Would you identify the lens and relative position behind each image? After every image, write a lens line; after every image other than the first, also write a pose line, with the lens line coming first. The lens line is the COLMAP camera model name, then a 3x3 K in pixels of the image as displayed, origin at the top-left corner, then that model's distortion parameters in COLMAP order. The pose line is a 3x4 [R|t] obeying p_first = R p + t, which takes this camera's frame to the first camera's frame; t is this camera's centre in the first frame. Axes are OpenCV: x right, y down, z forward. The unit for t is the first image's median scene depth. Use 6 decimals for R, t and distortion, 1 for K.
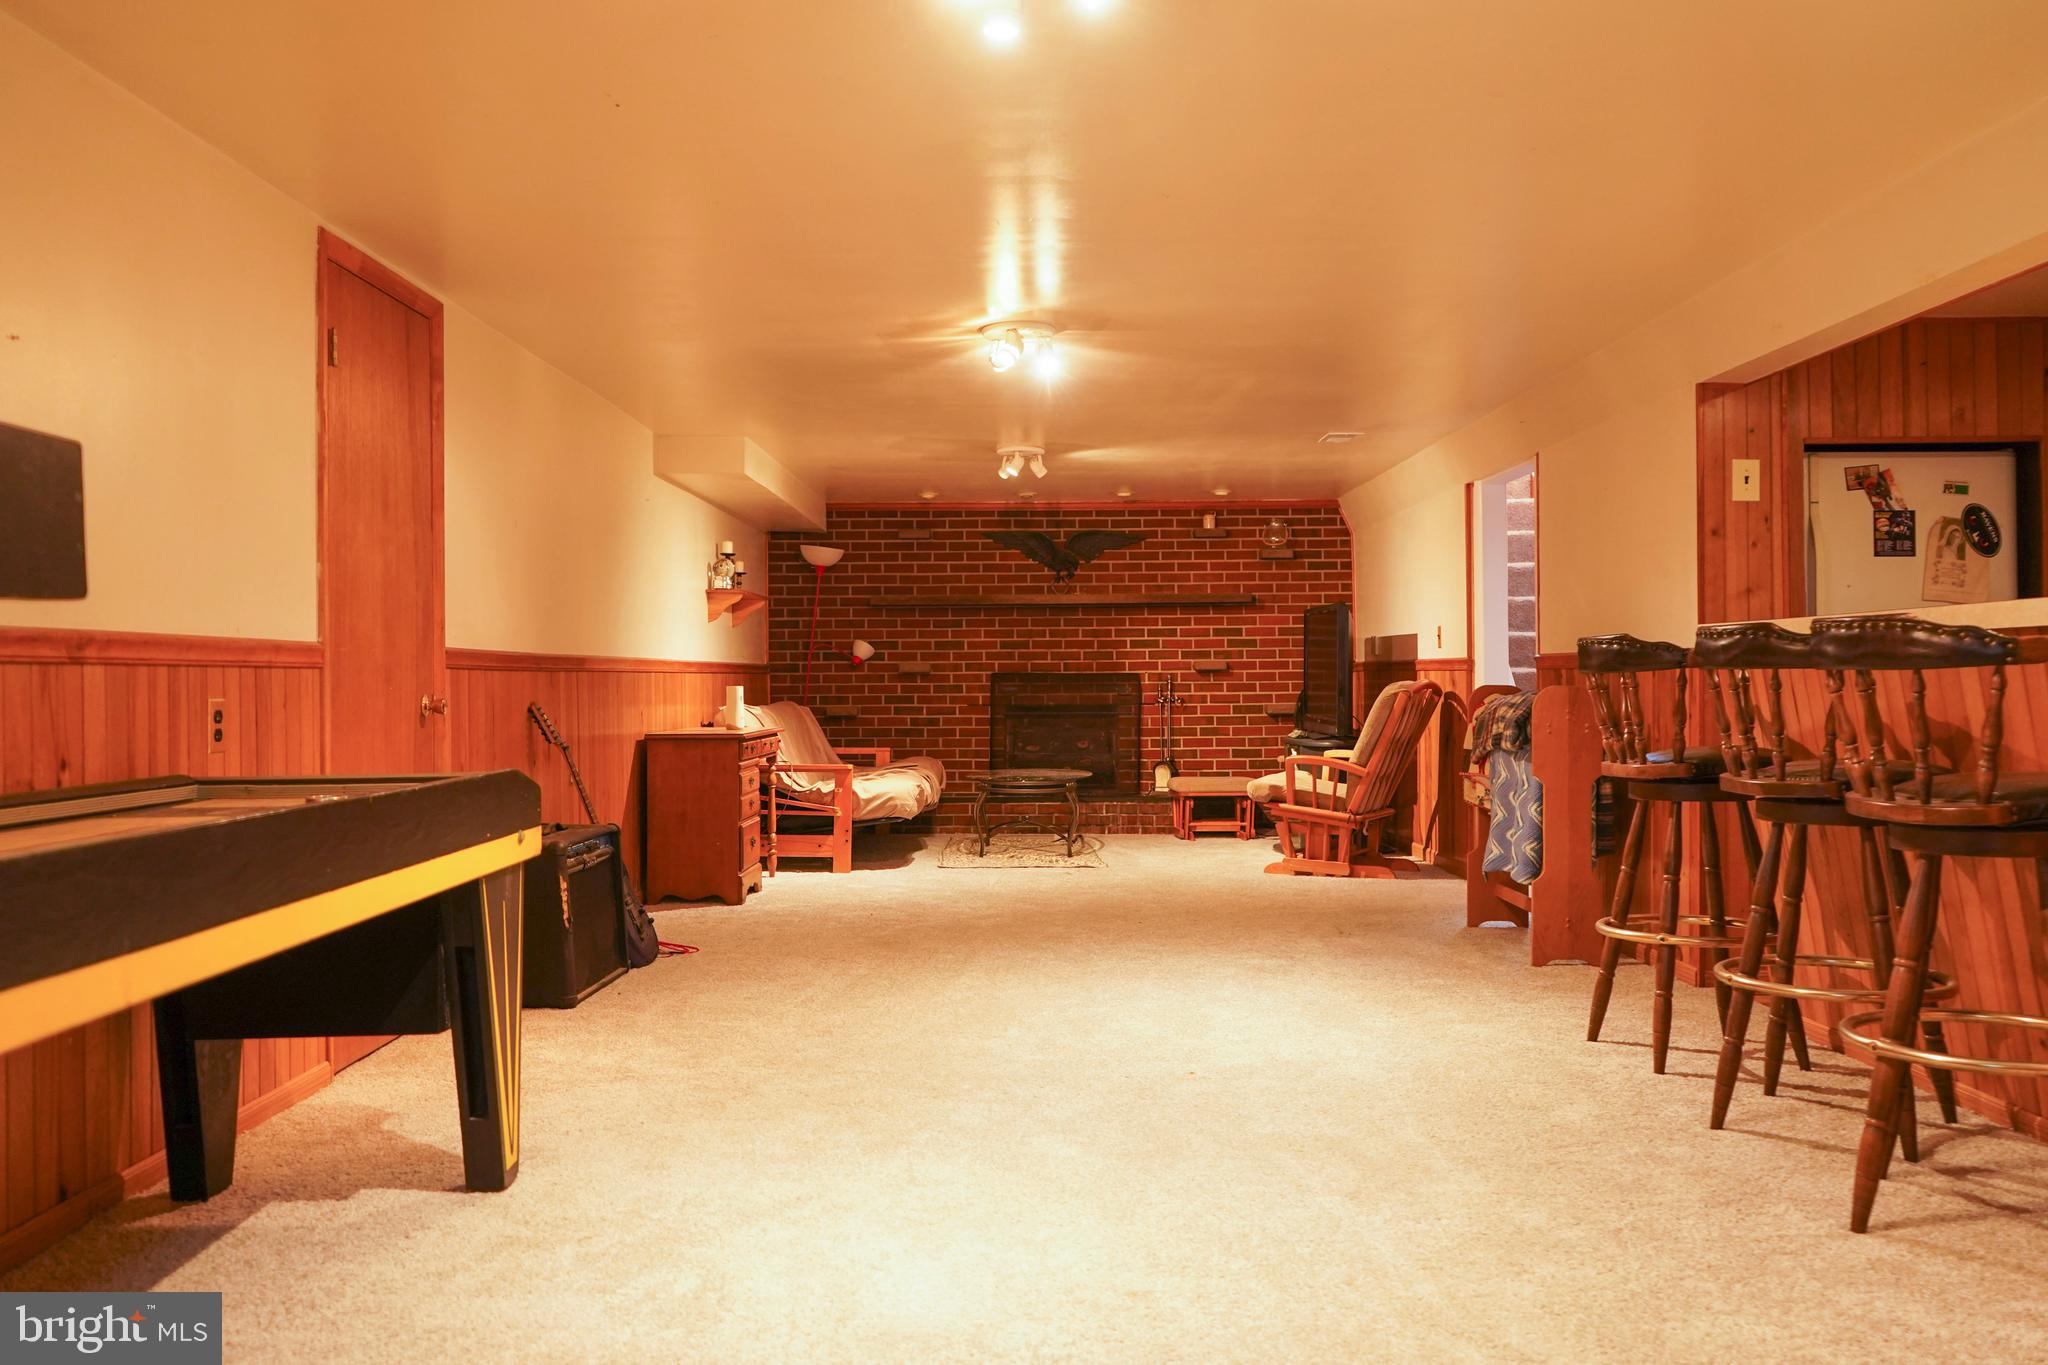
lens RADIAL K [[1659.5, 0, 1024.0], [0, 1659.5, 682.5], [0, 0, 1]] dist [-0.008304, -0.000919]
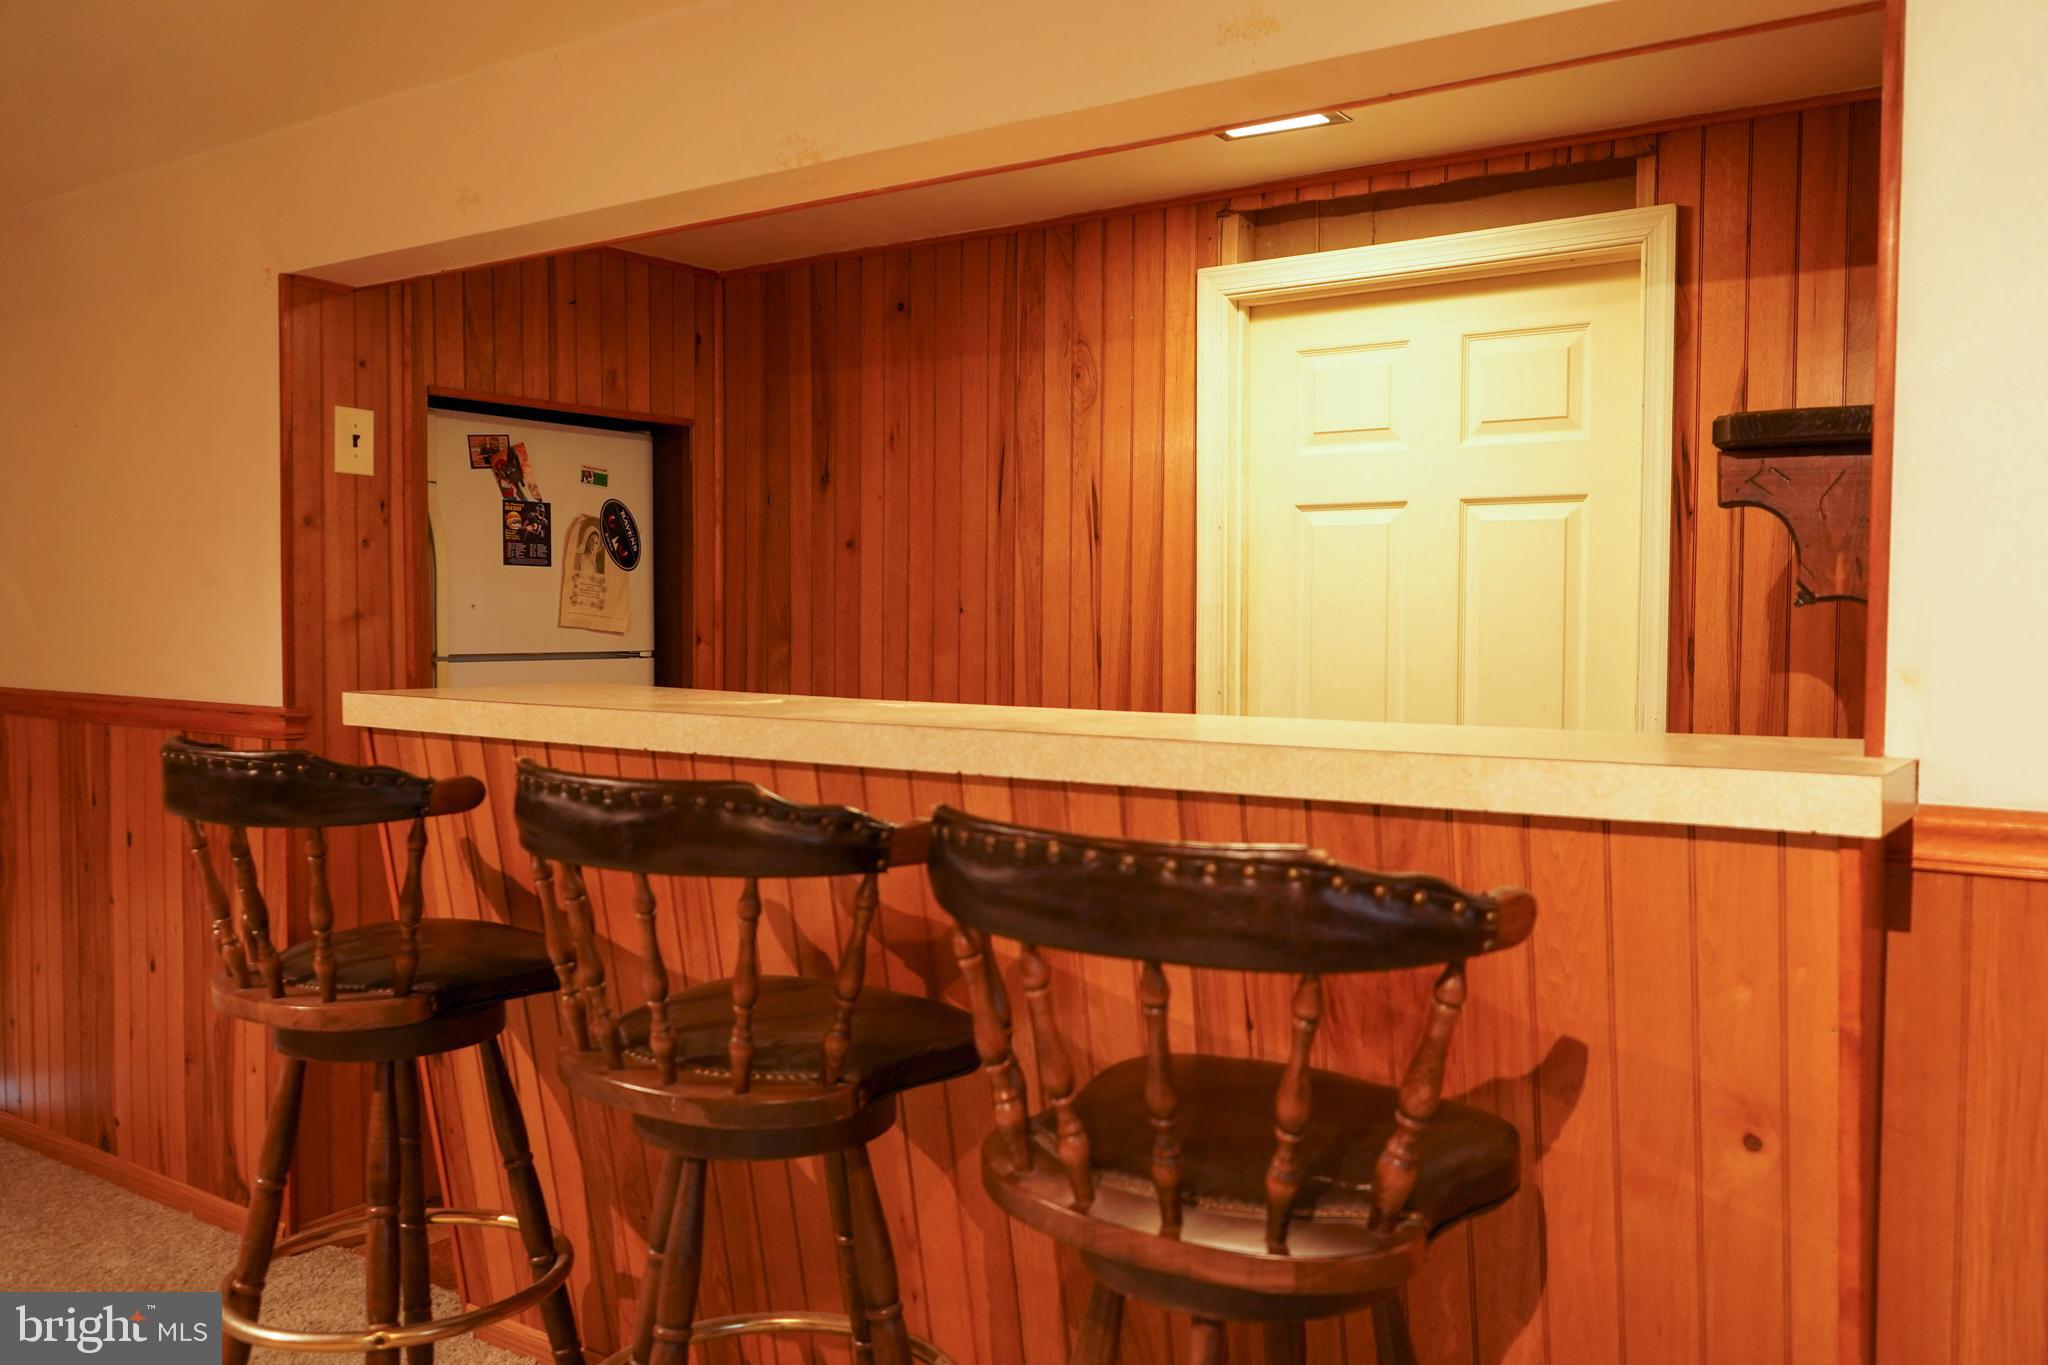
lens RADIAL K [[1659.5, 0, 1024.0], [0, 1659.5, 682.5], [0, 0, 1]] dist [-0.008304, -0.000919]
pose [[0.582297, -0.022496, 0.812665, 0.067291], [-0.006701, 0.999450, 0.032468, -0.051479], [-0.812948, -0.024352, 0.581826, 0.414648]]
